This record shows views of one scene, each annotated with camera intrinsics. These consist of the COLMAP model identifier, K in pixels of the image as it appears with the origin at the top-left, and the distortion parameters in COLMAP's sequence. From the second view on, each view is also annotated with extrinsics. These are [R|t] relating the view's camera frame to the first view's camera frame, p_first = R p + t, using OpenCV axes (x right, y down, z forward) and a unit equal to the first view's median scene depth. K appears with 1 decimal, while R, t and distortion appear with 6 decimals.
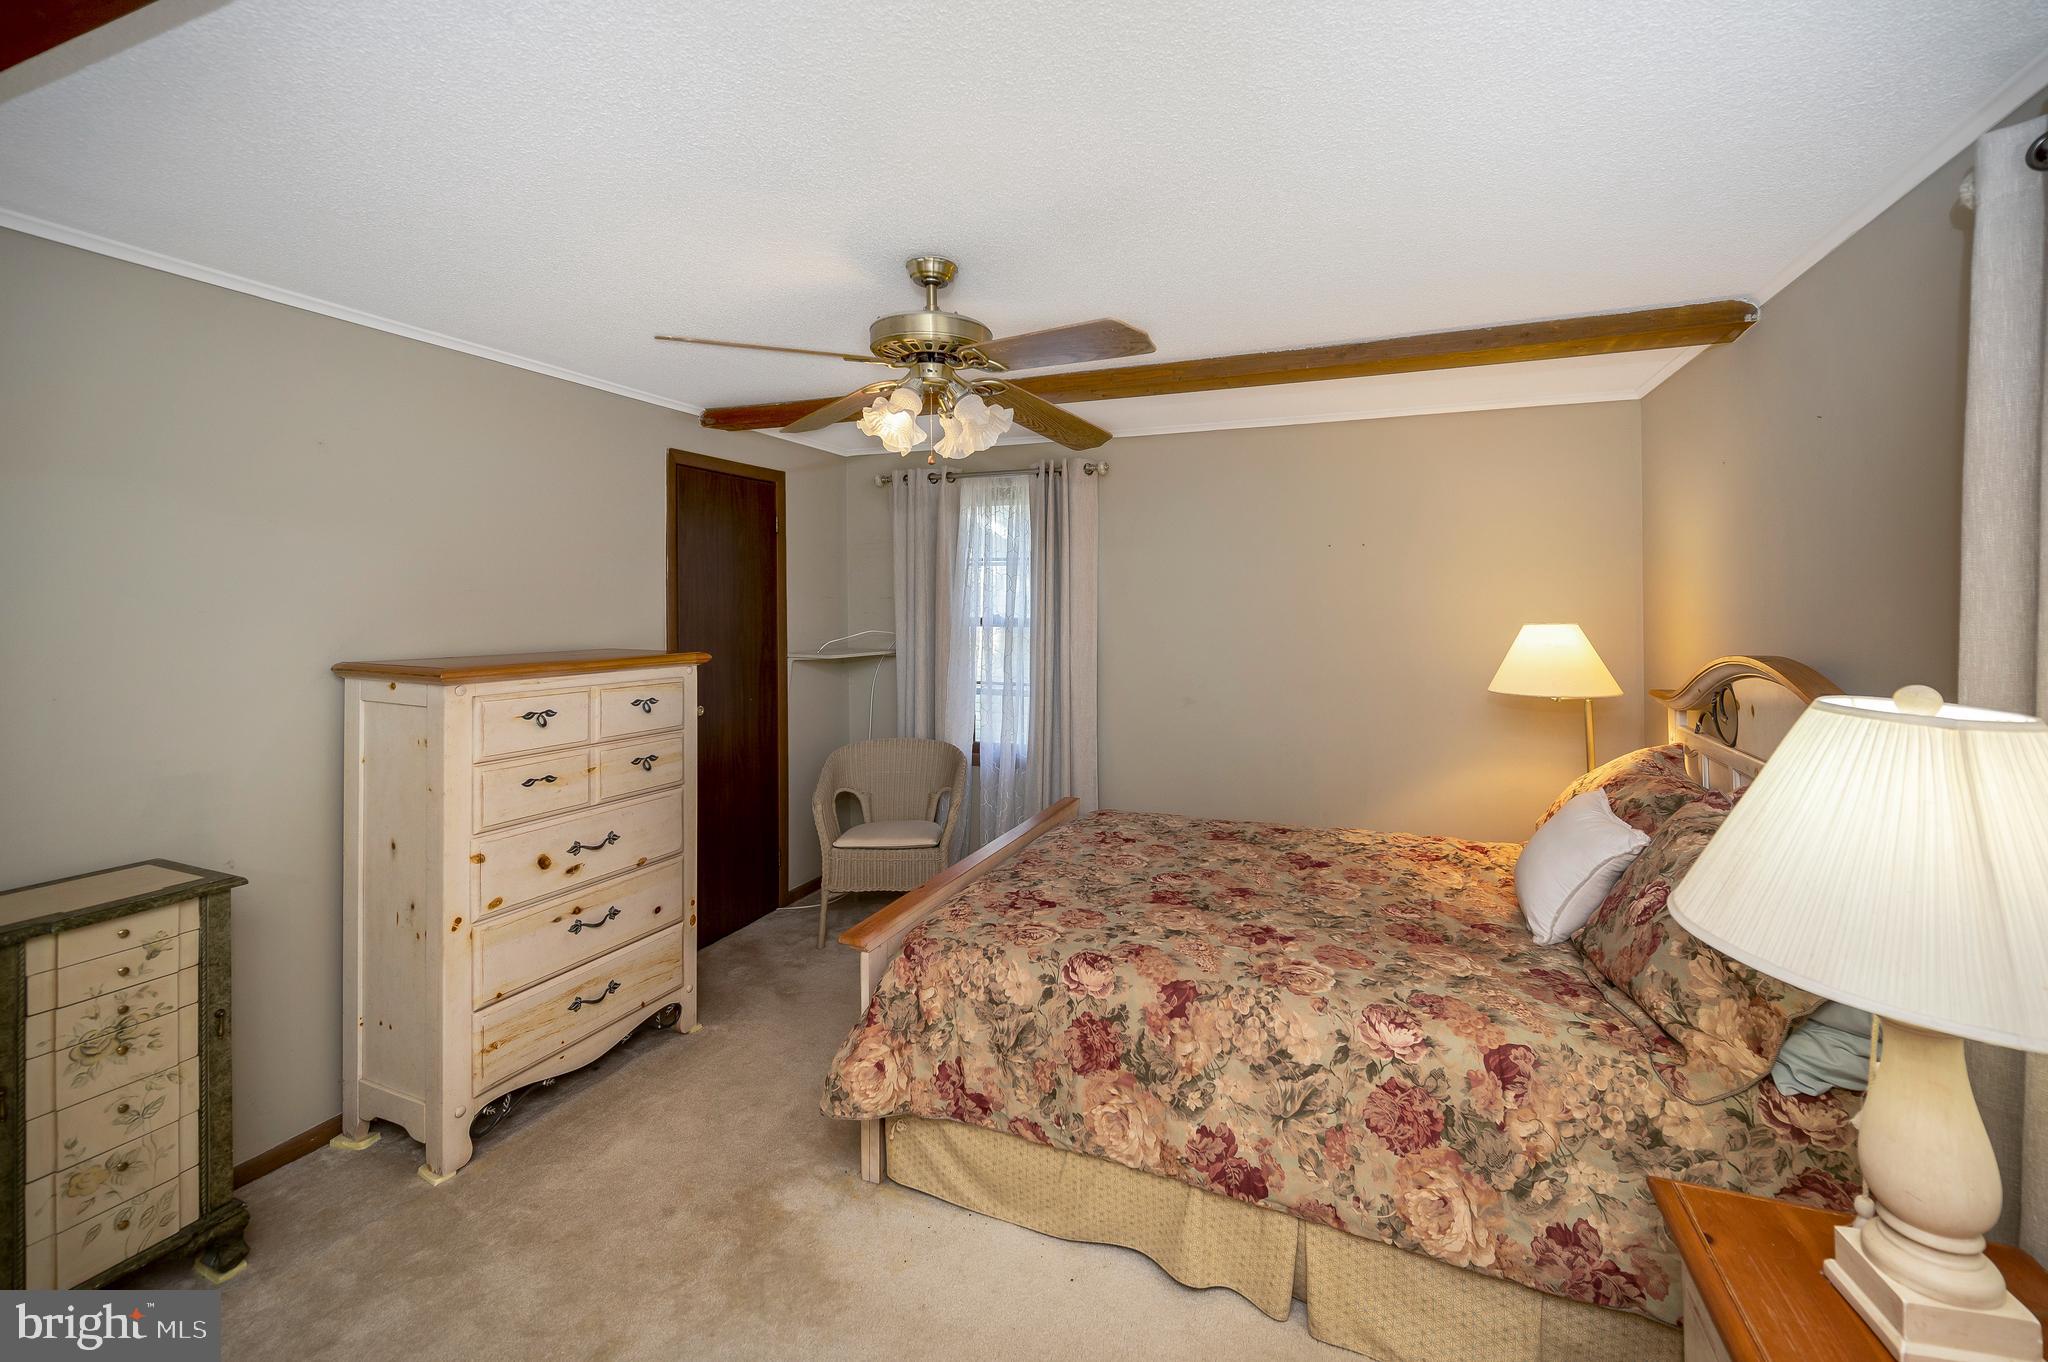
lens RADIAL K [[864.2, 0, 1027.0], [0, 864.2, 611.3], [0, 0, 1]] dist [0.005392, -0.000053]
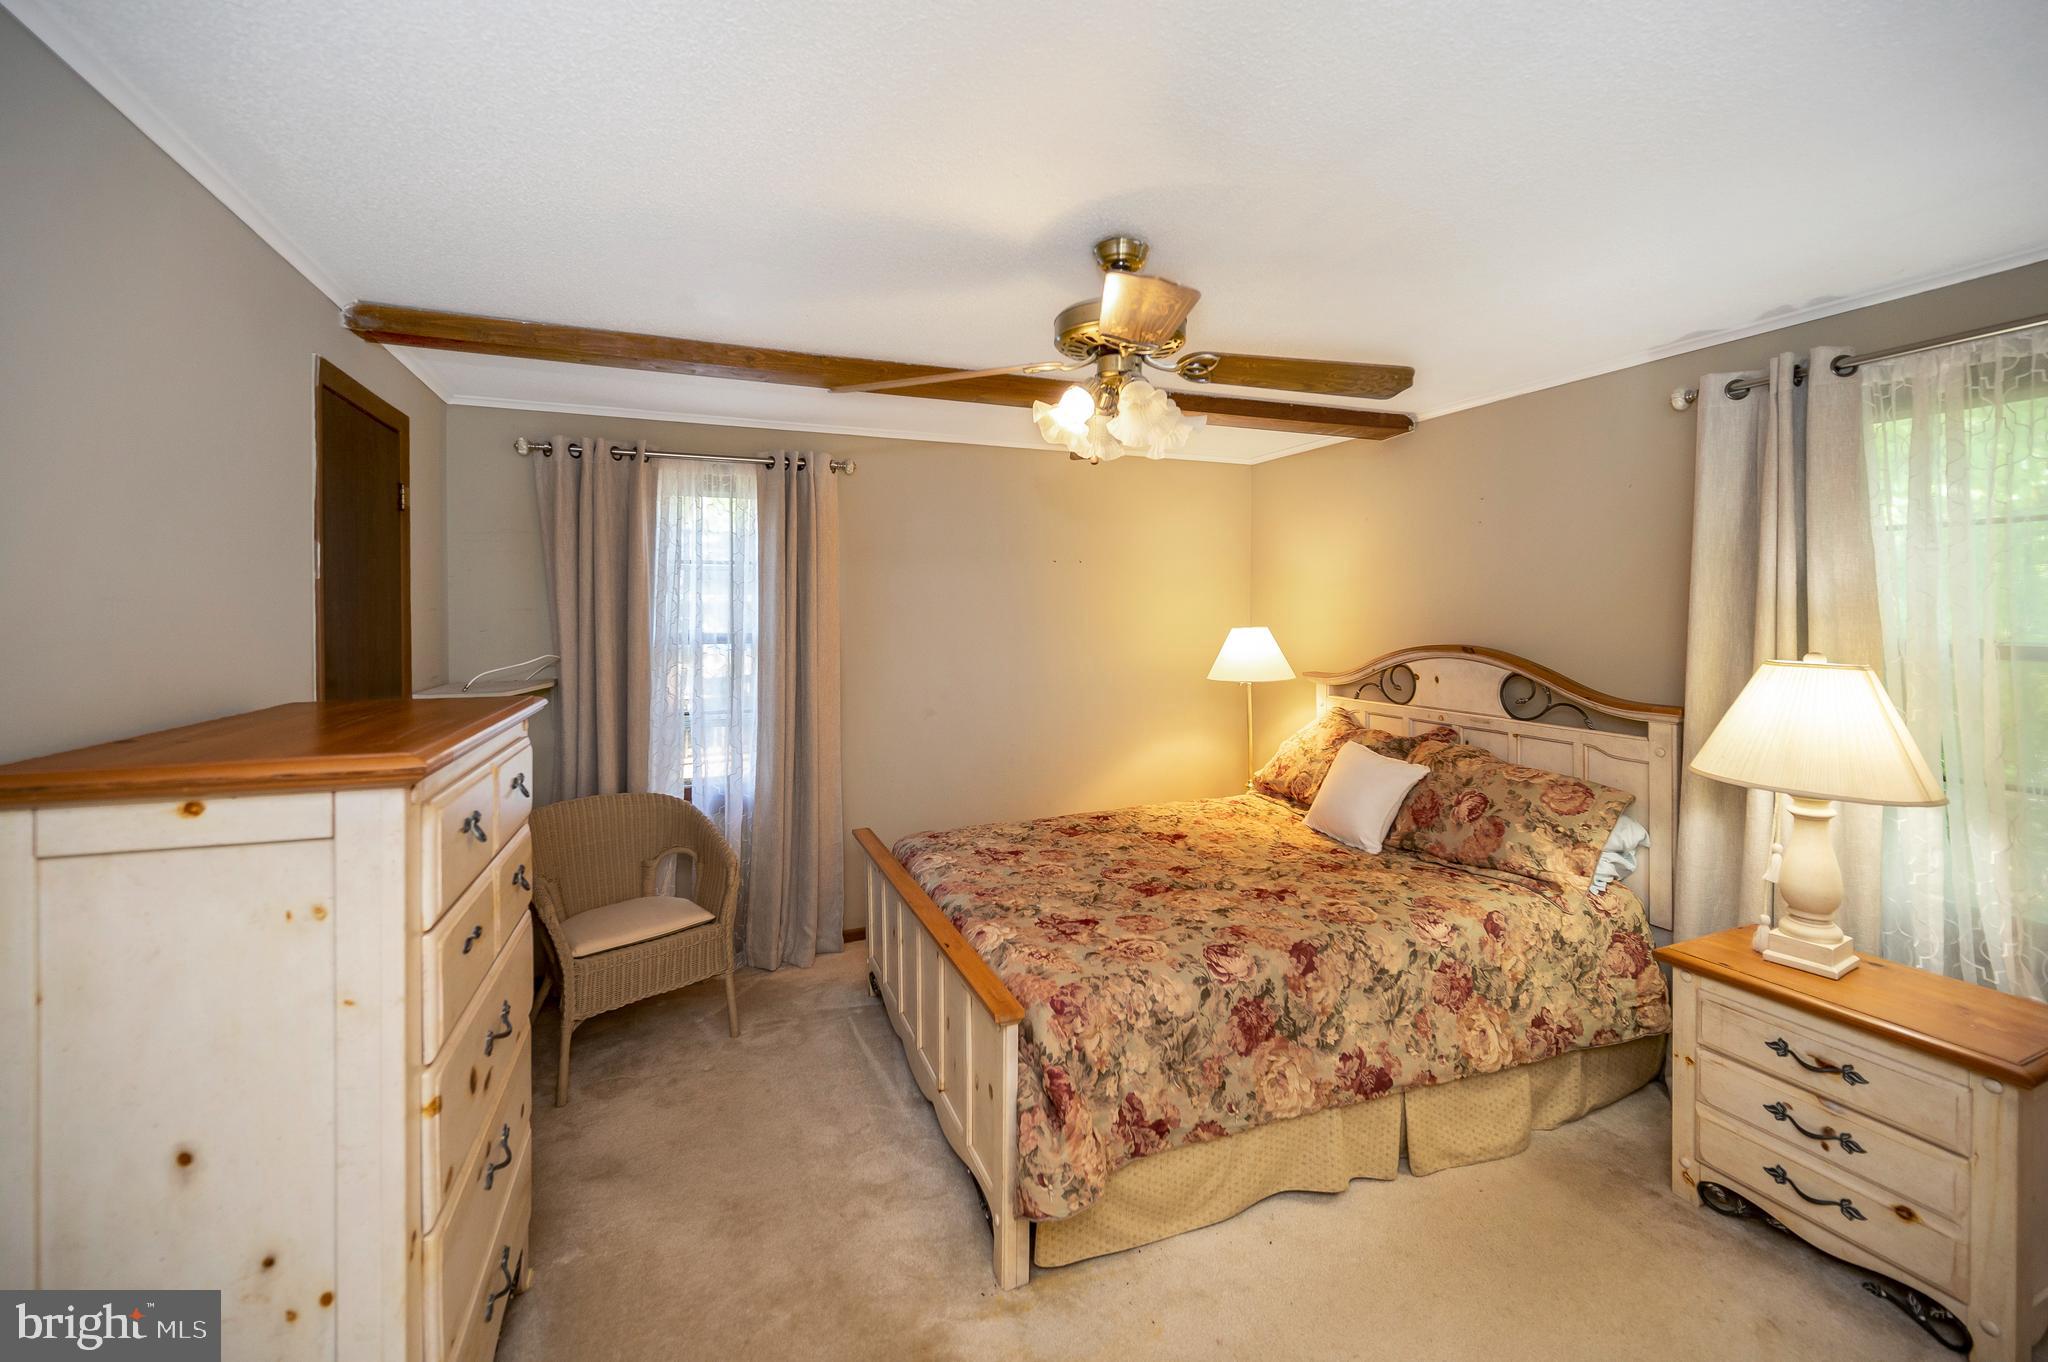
lens RADIAL K [[864.2, 0, 1038.2], [0, 864.2, 626.1], [0, 0, 1]] dist [0.005392, -0.000053]
pose [[0.709129, -0.017183, 0.704870, -0.882072], [0.011685, 0.999852, 0.012619, -0.013844], [-0.704982, -0.000712, 0.709225, 0.429086]]
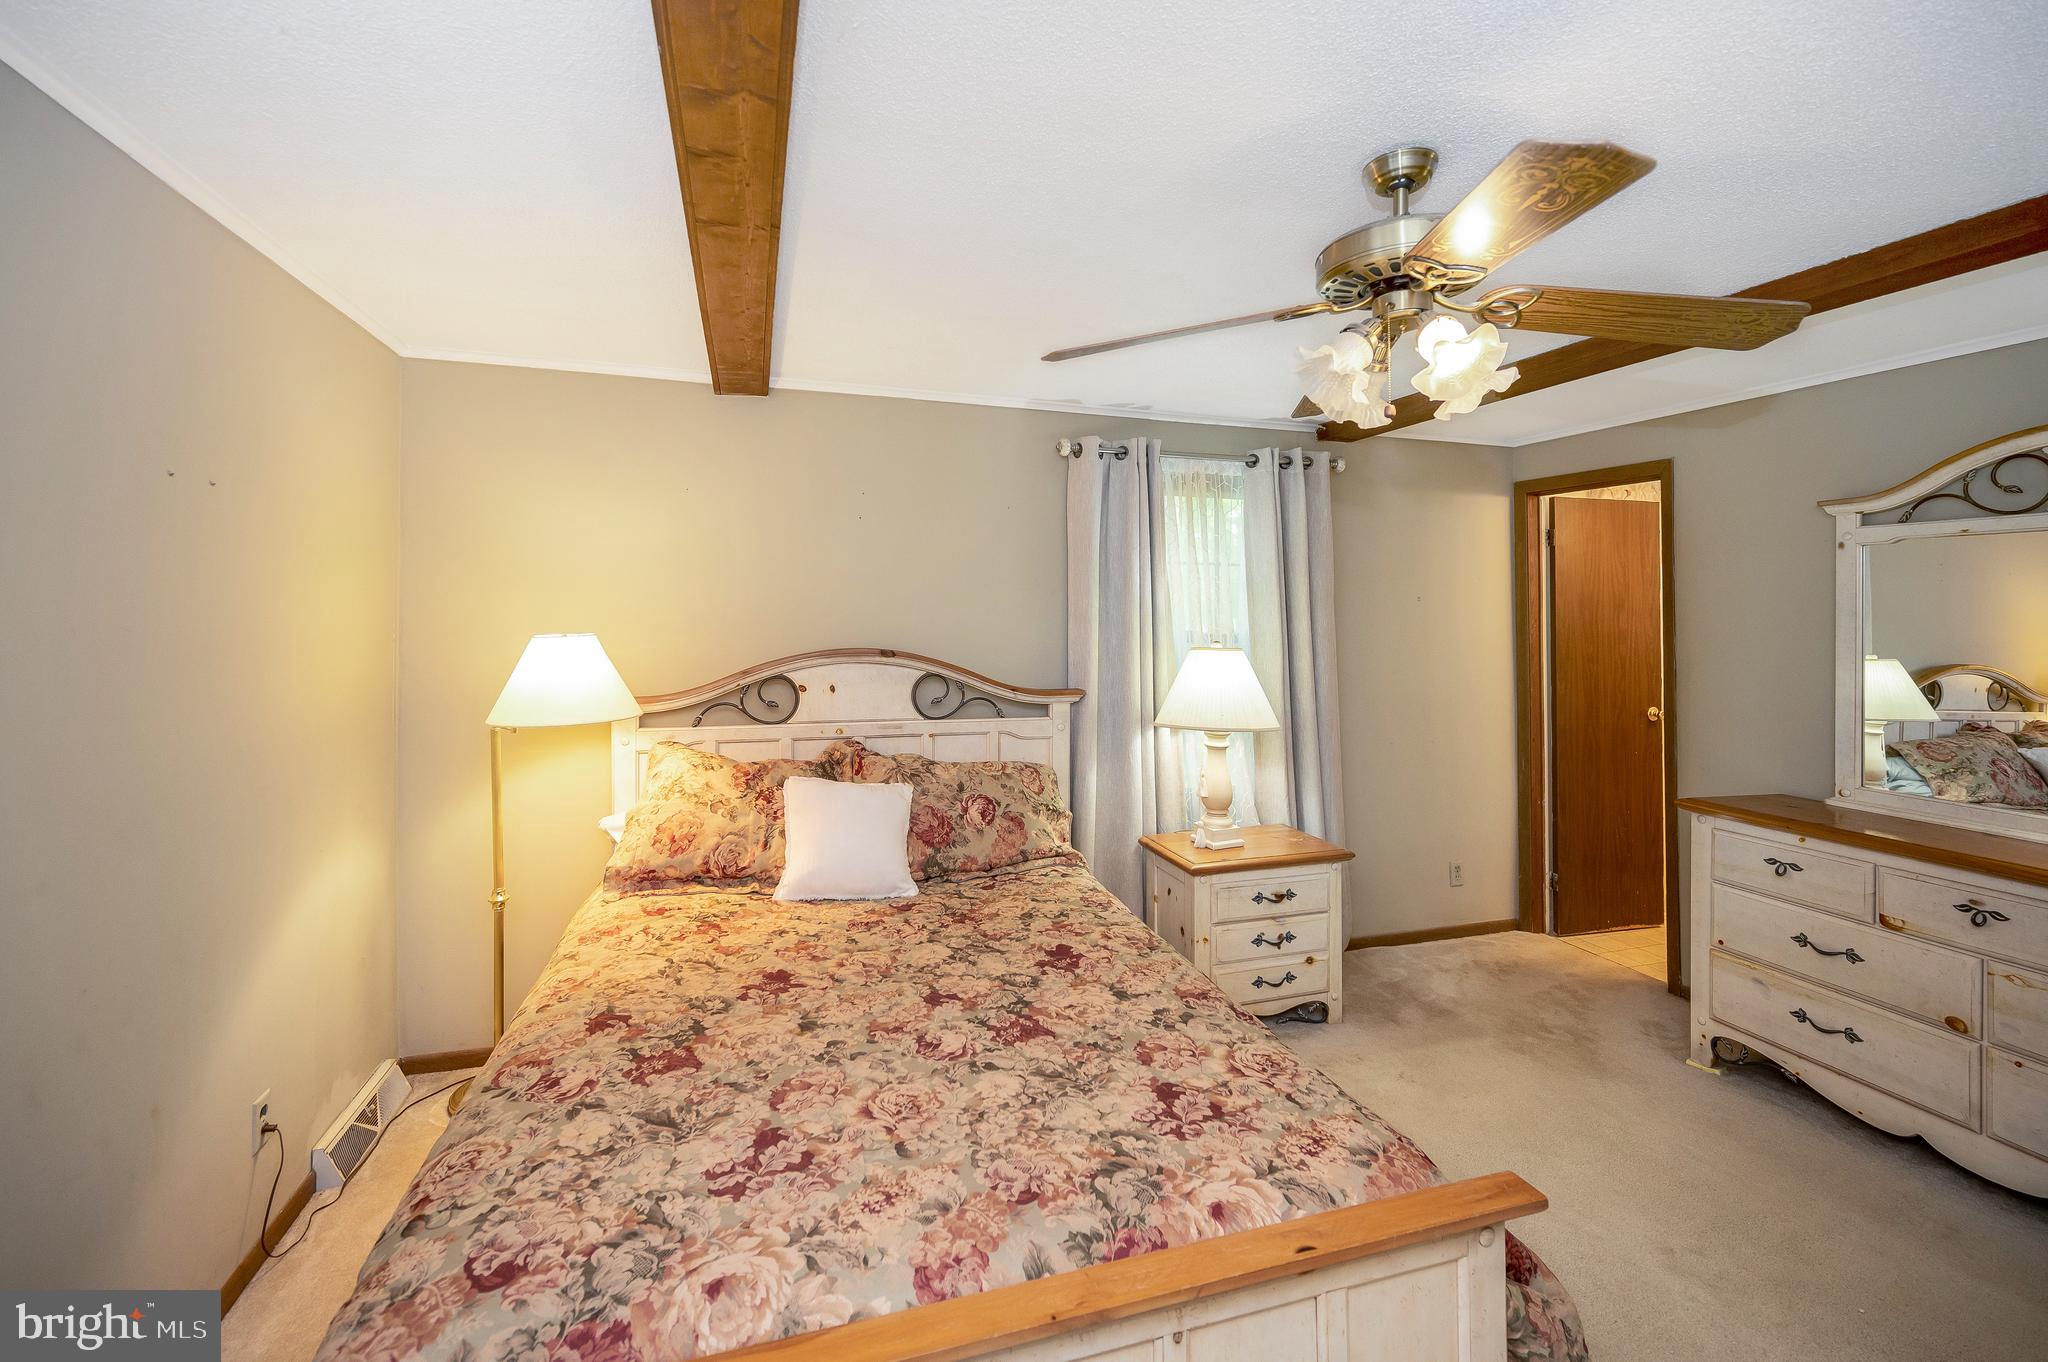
lens RADIAL K [[886.3, 0, 1020.9], [0, 886.3, 604.7], [0, 0, 1]] dist [0.004758, 0.000091]
pose [[-0.646159, 0.003513, 0.763194, -0.504666], [-0.001377, 0.999982, -0.005768, -0.015788], [-0.763201, -0.004778, -0.646143, 1.881852]]
